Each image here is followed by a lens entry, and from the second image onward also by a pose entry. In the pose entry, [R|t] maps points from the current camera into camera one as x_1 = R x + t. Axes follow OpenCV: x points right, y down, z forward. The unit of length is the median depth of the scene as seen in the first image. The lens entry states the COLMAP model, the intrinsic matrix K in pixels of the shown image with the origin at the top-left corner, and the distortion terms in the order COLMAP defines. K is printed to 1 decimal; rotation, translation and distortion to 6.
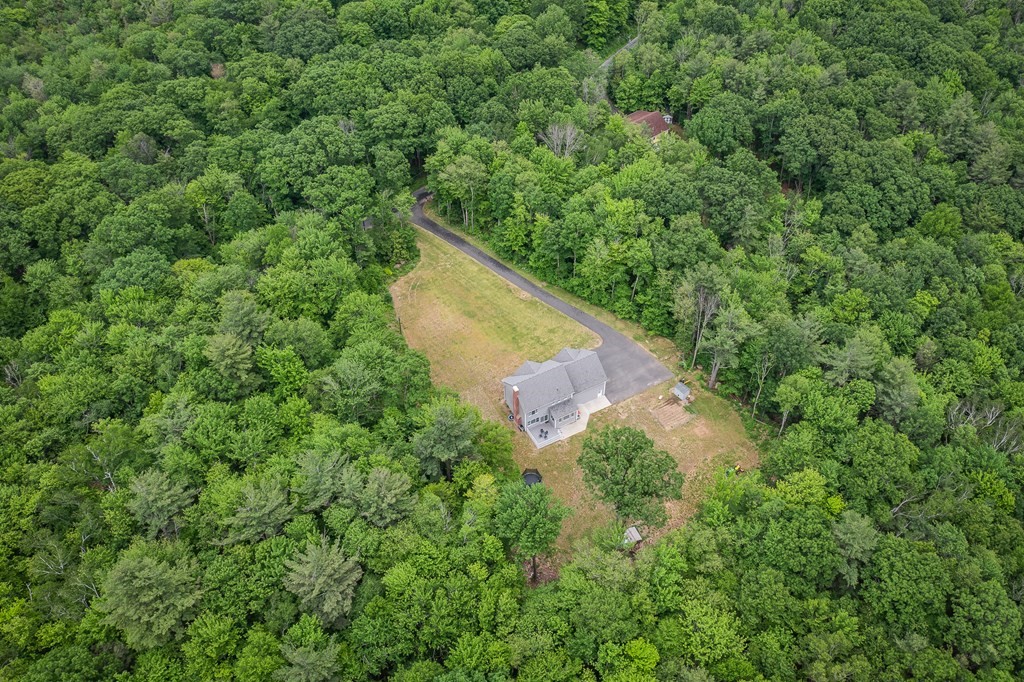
lens RADIAL K [[821.0, 0, 512.0], [0, 821.0, 341.0], [0, 0, 1]] dist [0.006574, 0.001207]
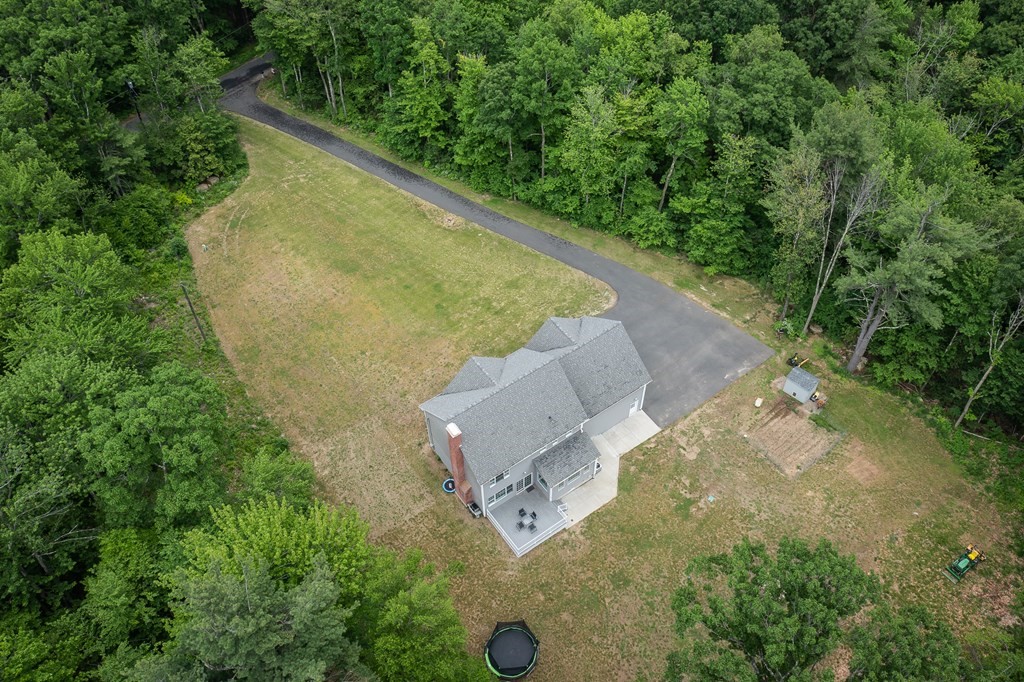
lens RADIAL K [[821.0, 0, 512.0], [0, 821.0, 341.0], [0, 0, 1]] dist [0.006574, 0.001207]
pose [[0.992017, -0.096630, 0.081019, 0.003857], [0.092246, 0.994148, 0.056219, -0.006142], [-0.085978, -0.048297, 0.995126, 0.498608]]
